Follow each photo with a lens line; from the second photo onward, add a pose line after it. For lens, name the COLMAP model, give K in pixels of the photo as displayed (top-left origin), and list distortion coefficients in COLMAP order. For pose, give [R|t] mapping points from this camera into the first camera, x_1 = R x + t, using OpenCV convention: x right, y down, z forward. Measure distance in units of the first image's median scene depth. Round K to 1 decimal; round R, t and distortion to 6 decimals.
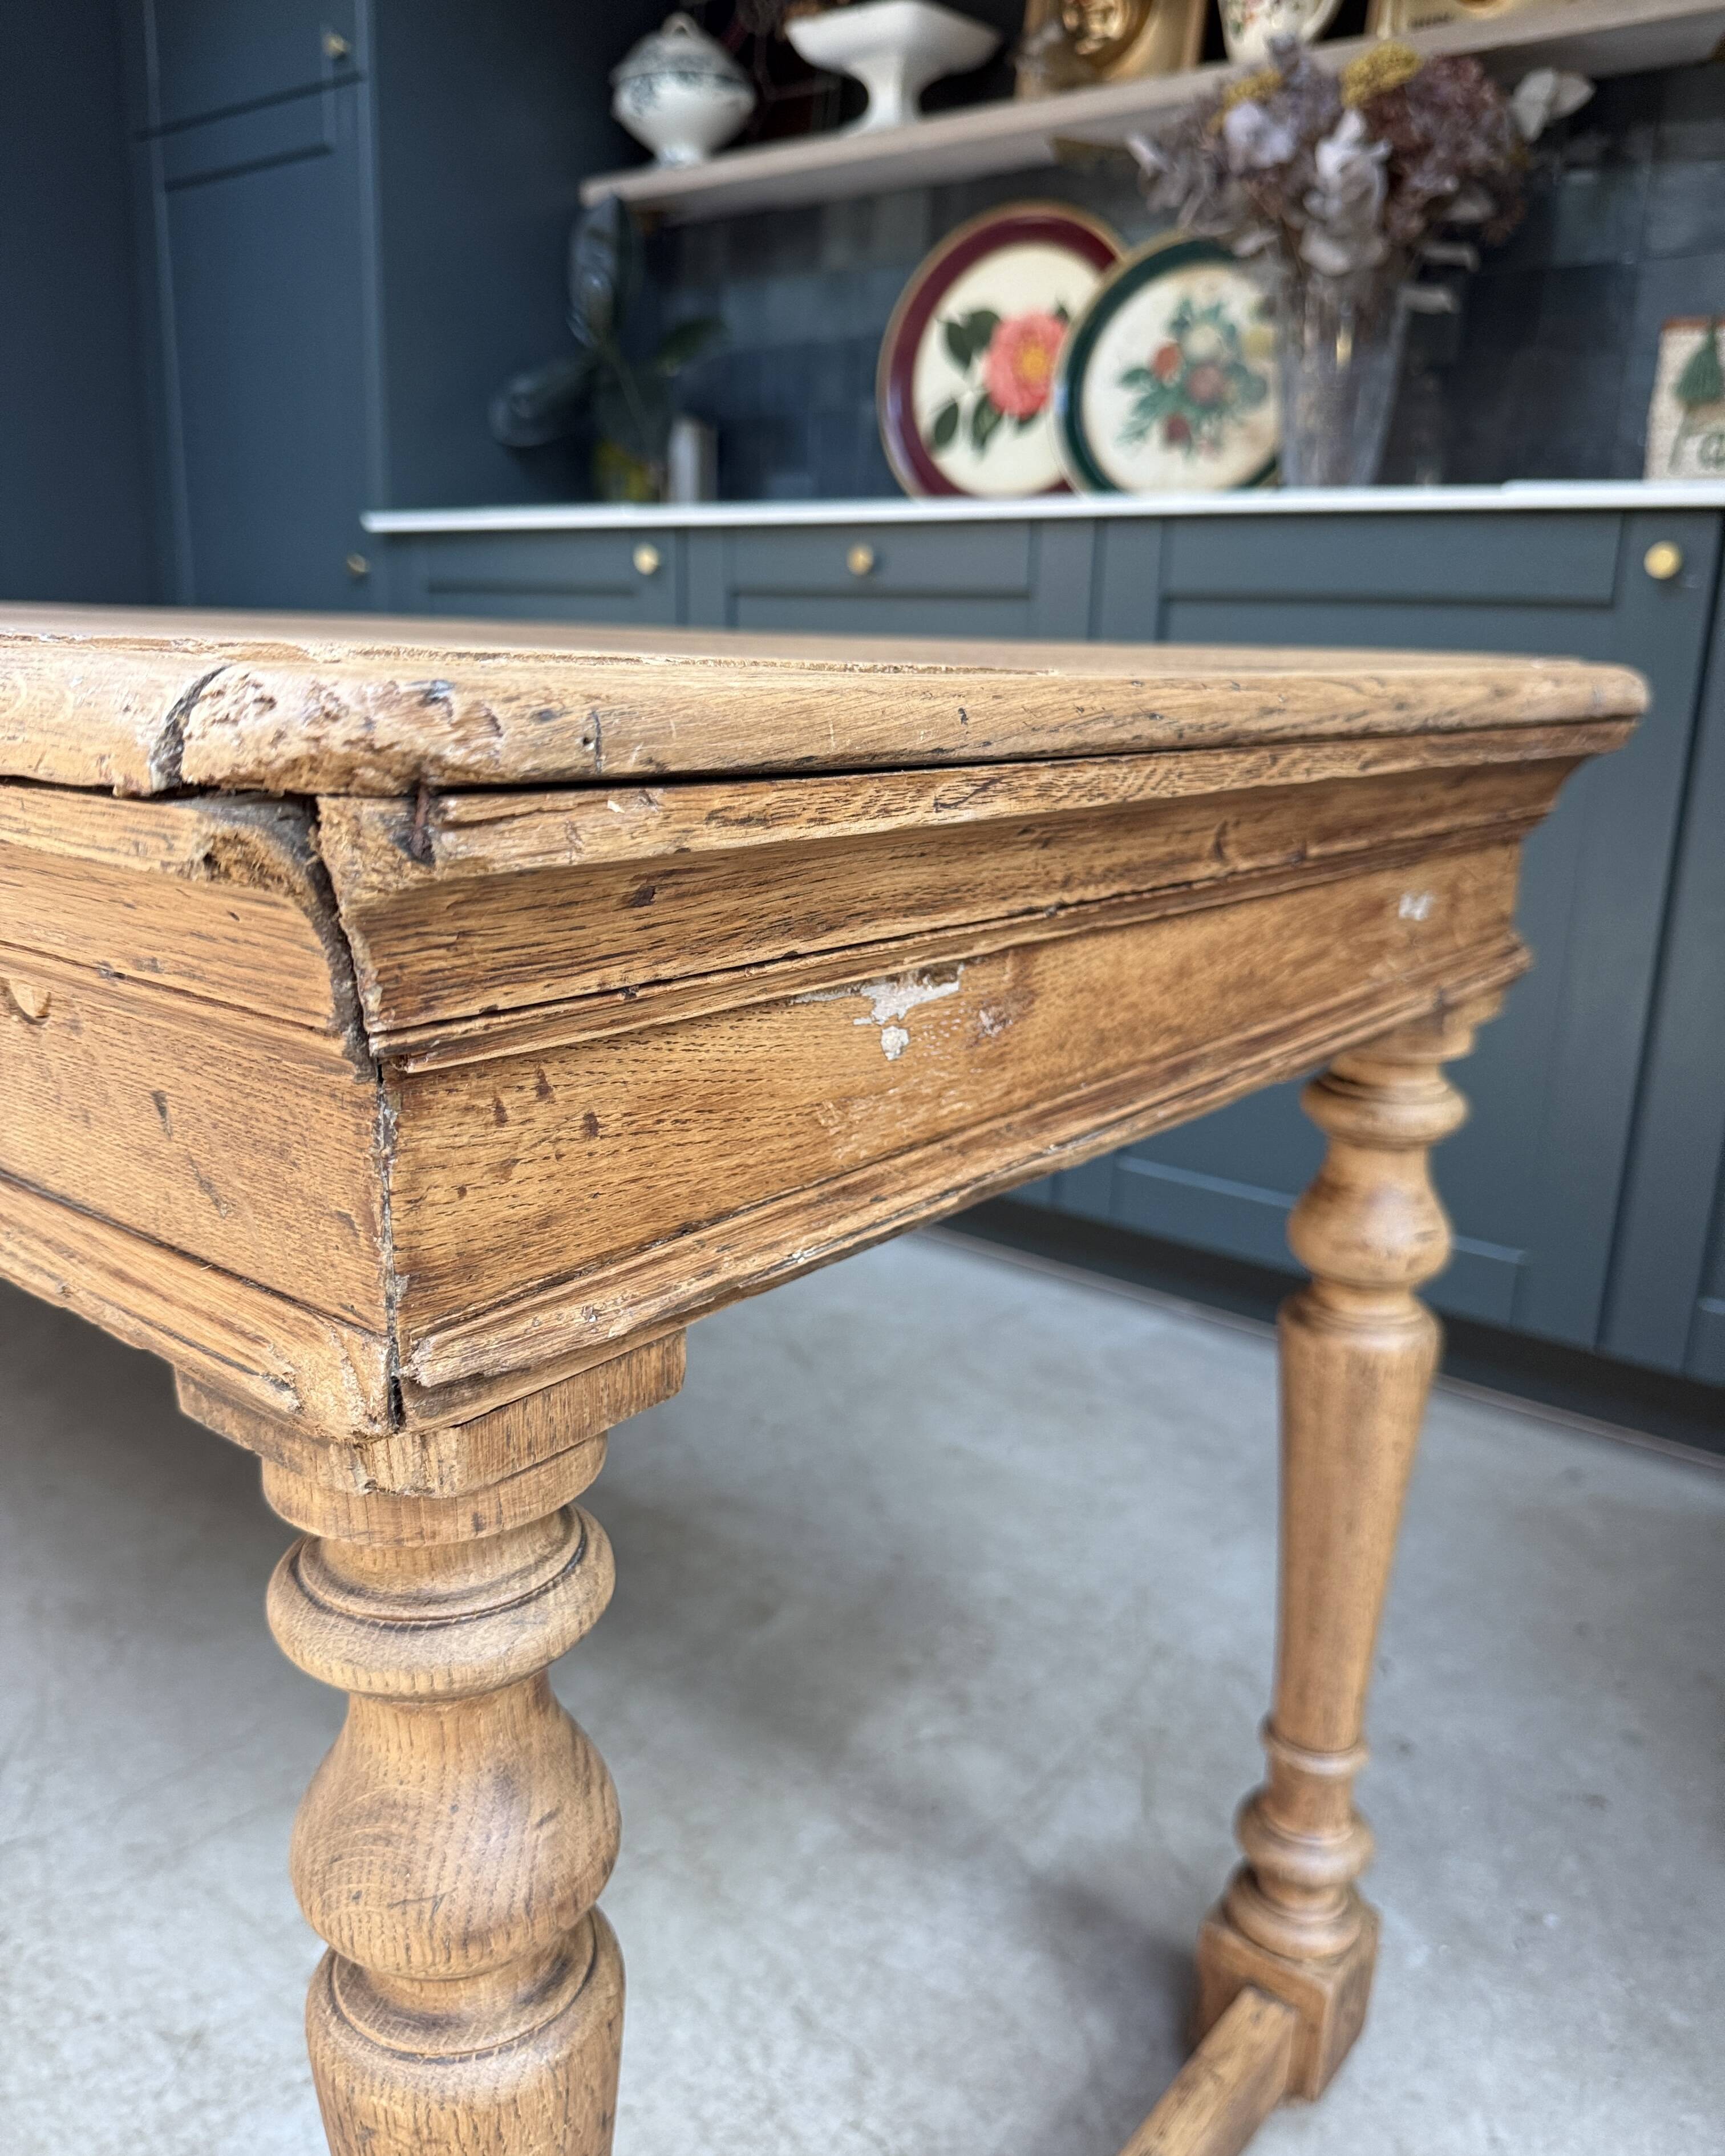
lens RADIAL K [[1662.1, 0, 848.2], [0, 1662.1, 1087.7], [0, 0, 1]] dist [0.027019, -0.083405]
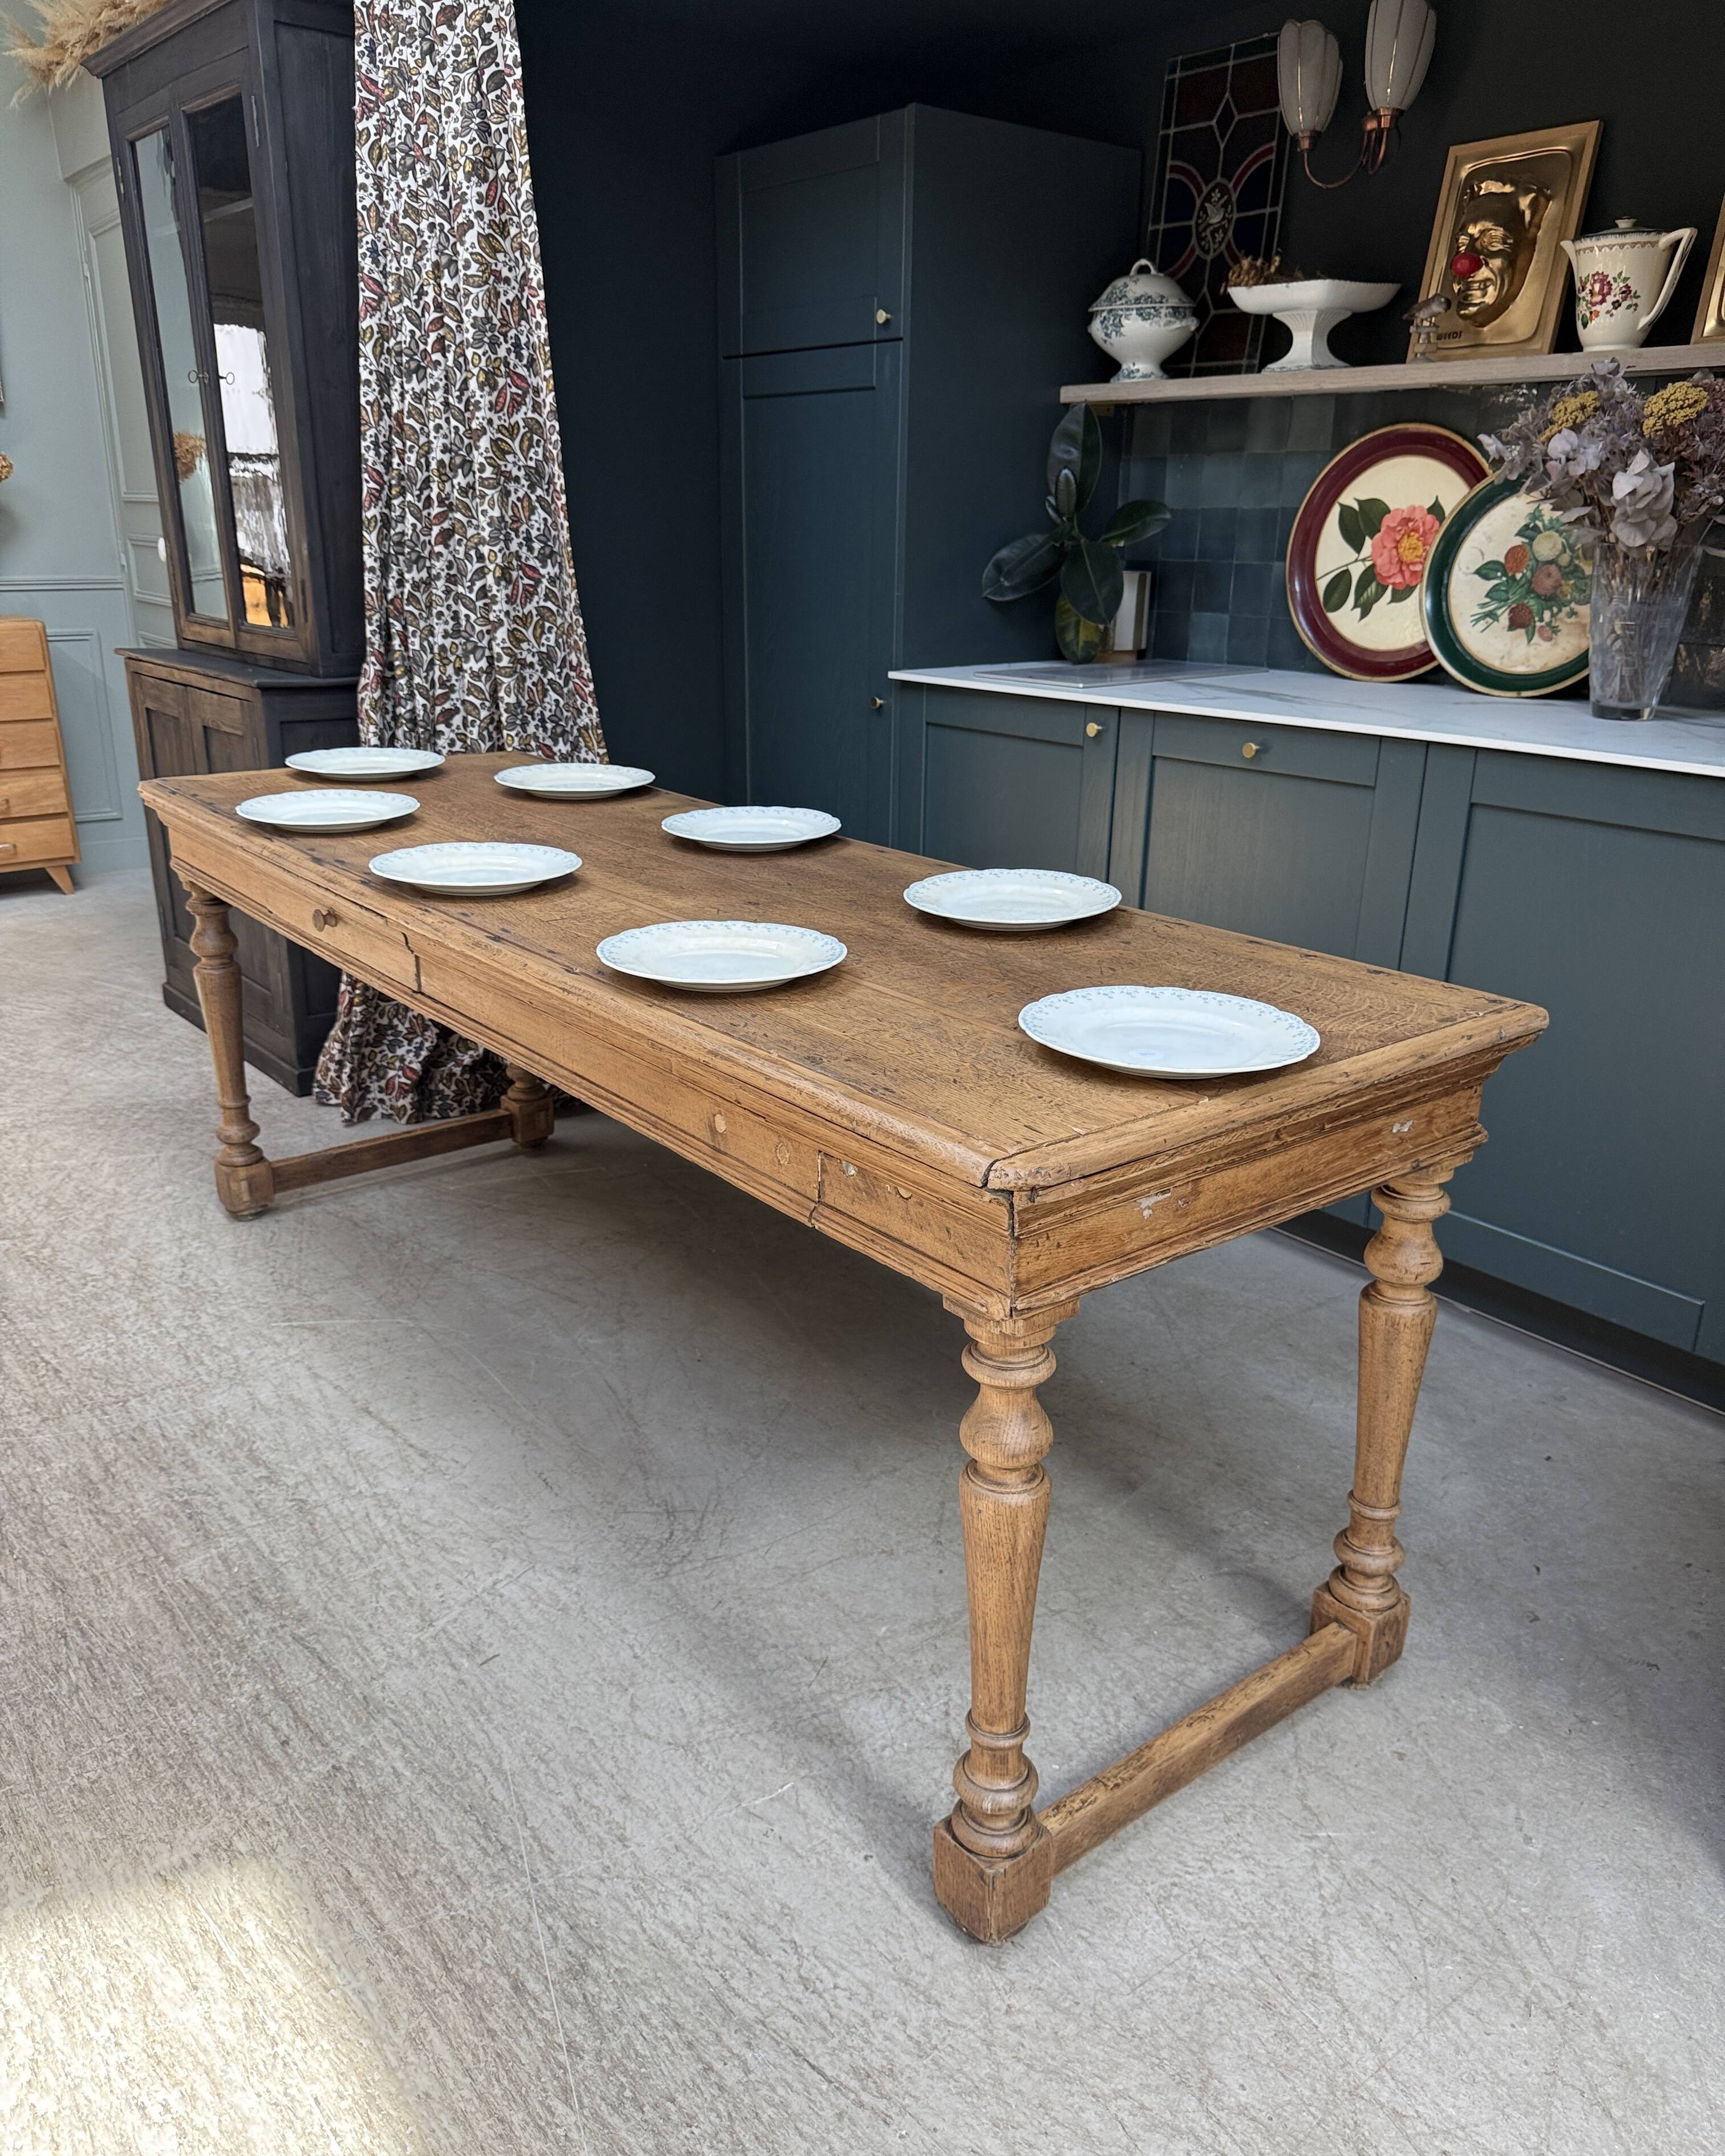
lens RADIAL K [[1631.6, 0, 858.4], [0, 1631.6, 1093.4], [0, 0, 1]] dist [-0.001272, -0.010681]
pose [[0.970129, 0.064457, -0.233870, 0.060333], [-0.048898, 0.996225, 0.071730, -0.268901], [0.237611, -0.058151, 0.969618, -0.933670]]
